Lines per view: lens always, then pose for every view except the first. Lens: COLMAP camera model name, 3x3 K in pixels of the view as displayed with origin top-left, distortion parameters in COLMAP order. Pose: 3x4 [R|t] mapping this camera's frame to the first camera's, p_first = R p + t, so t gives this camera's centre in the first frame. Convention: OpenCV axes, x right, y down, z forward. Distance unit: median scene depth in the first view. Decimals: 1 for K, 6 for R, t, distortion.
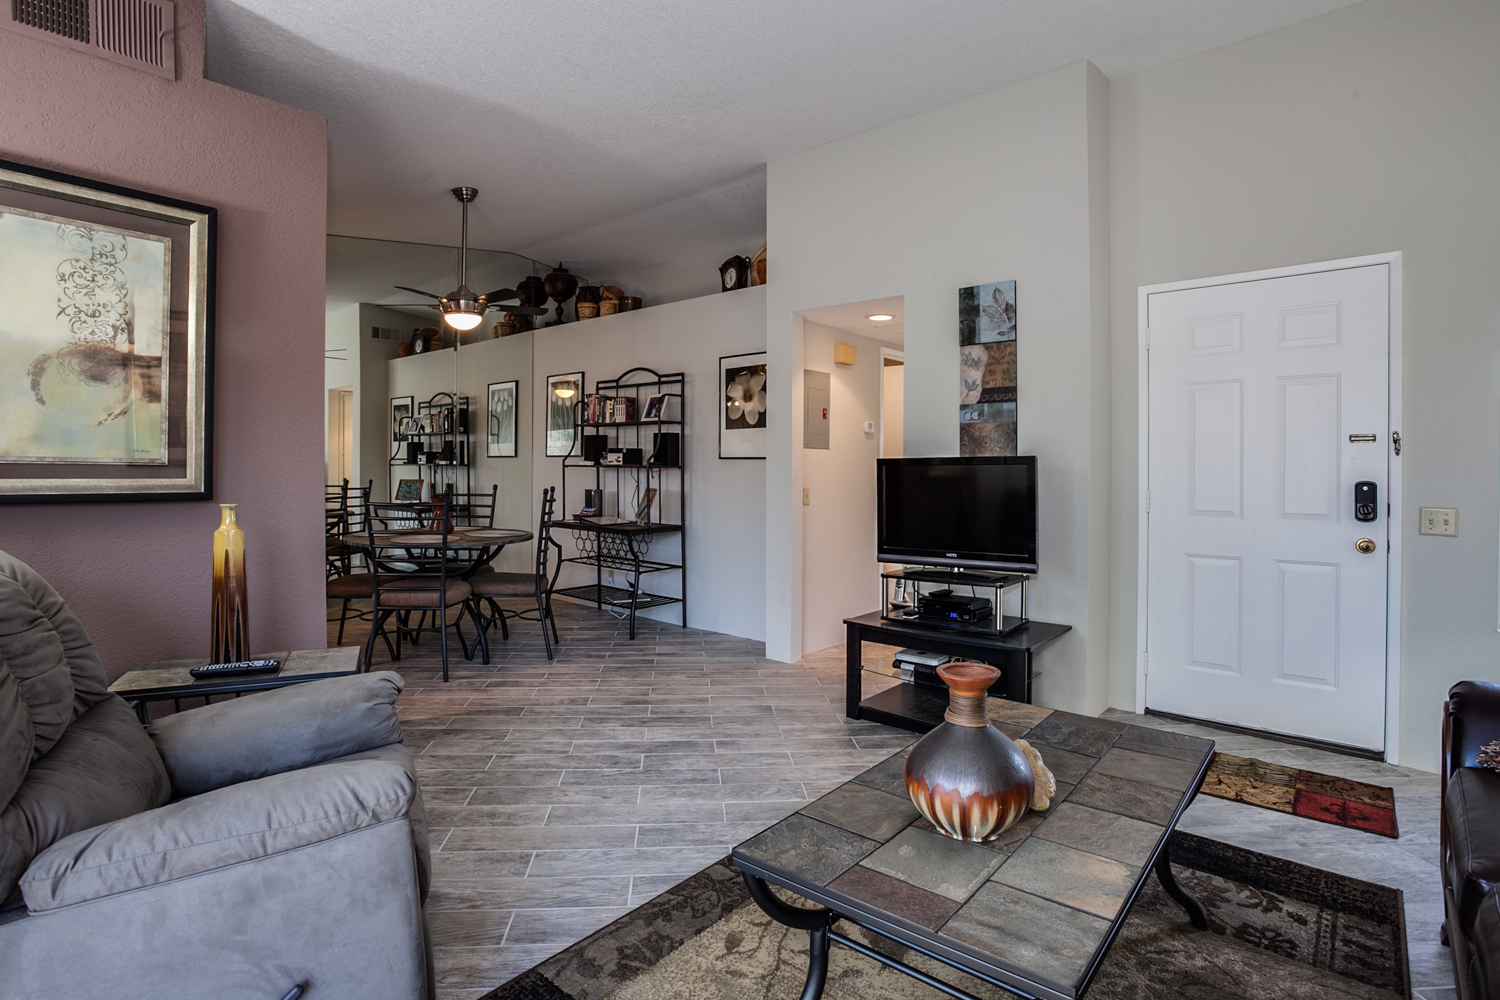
lens RADIAL K [[753.6, 0, 714.6], [0, 753.6, 473.4], [0, 0, 1]] dist [-0.037722, 0.000702]
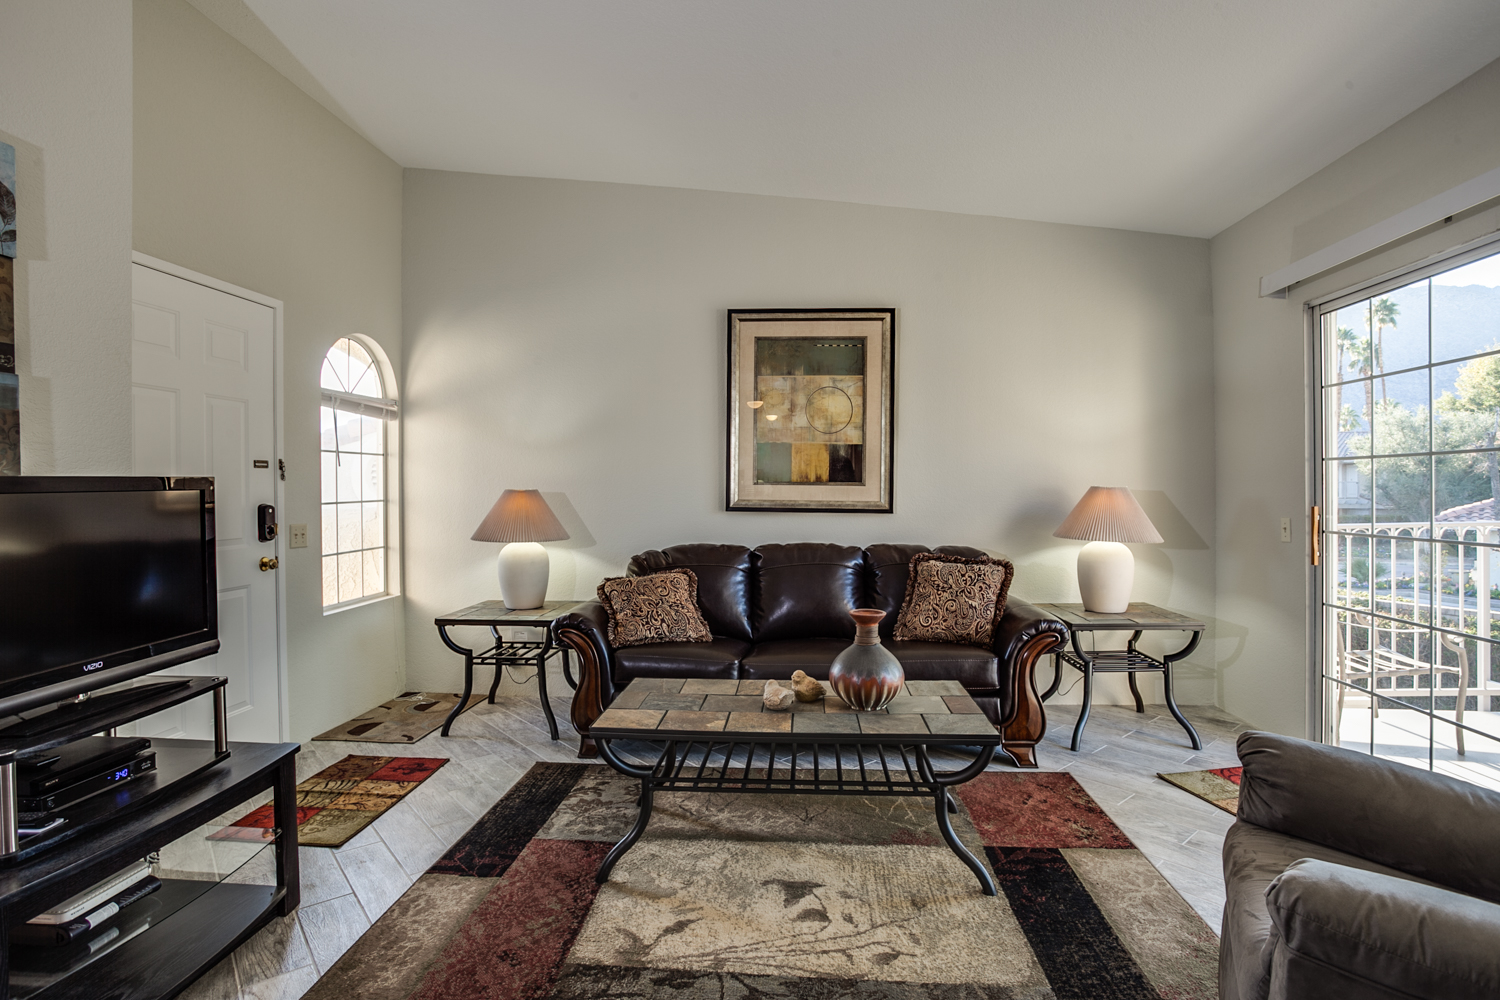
lens RADIAL K [[745.3, 0, 750.0], [0, 745.3, 500.0], [0, 0, 1]] dist [-0.002240, 0.000881]
pose [[-0.598819, -0.017876, 0.800685, -0.303853], [-0.000395, 0.999757, 0.022025, -0.014440], [-0.800884, 0.012873, -0.598681, 0.783981]]
